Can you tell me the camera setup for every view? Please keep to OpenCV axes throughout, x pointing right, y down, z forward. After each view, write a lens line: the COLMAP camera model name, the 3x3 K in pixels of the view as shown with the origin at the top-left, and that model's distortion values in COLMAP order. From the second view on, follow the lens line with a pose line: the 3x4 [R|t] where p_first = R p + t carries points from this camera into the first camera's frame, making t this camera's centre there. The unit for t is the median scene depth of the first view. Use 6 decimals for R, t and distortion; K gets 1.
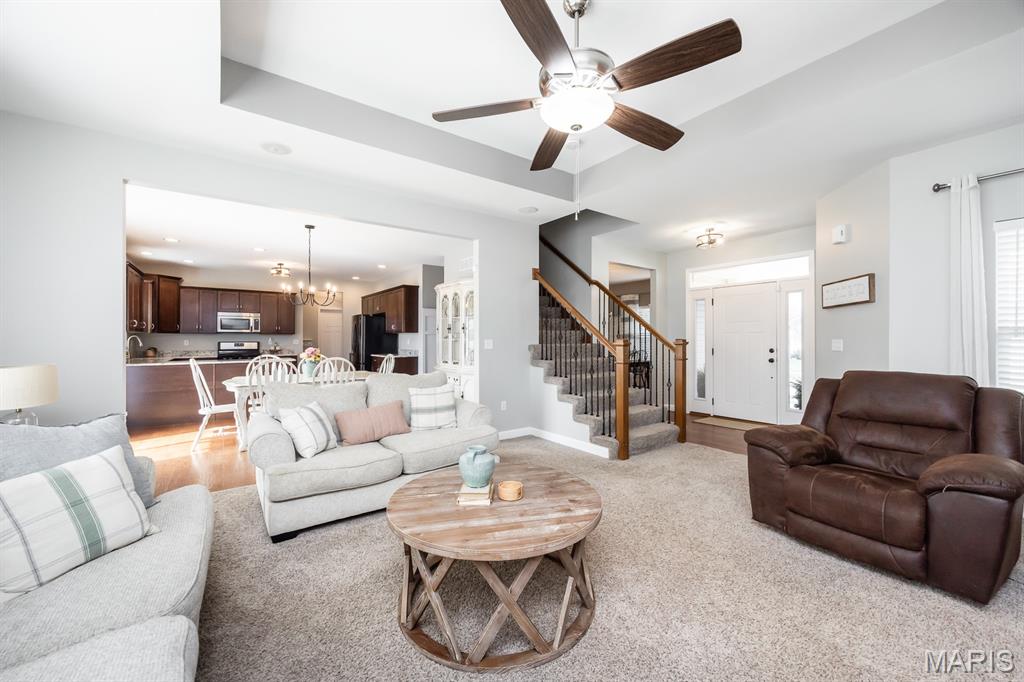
lens RADIAL K [[407.8, 0, 524.0], [0, 407.8, 339.1], [0, 0, 1]] dist [-0.000243, -0.000068]
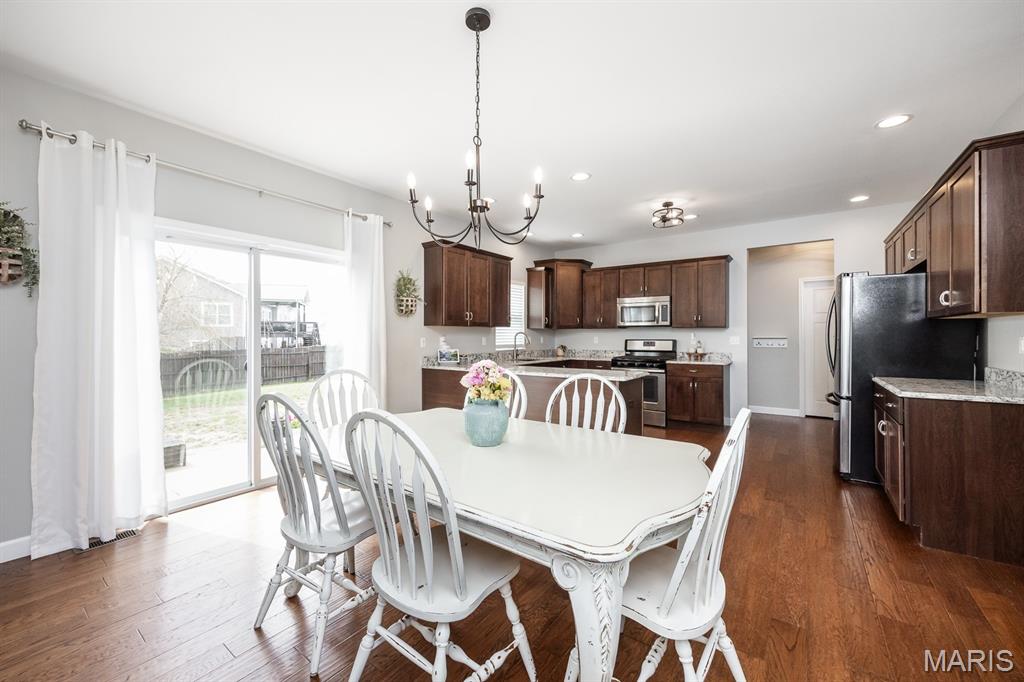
lens RADIAL K [[404.0, 0, 498.9], [0, 404.0, 337.1], [0, 0, 1]] dist [-0.001327, -0.000406]
pose [[0.279045, 0.006853, -0.960254, -0.114371], [0.000549, 0.999973, 0.007296, -0.002758], [0.960278, -0.002563, 0.279033, 0.571105]]
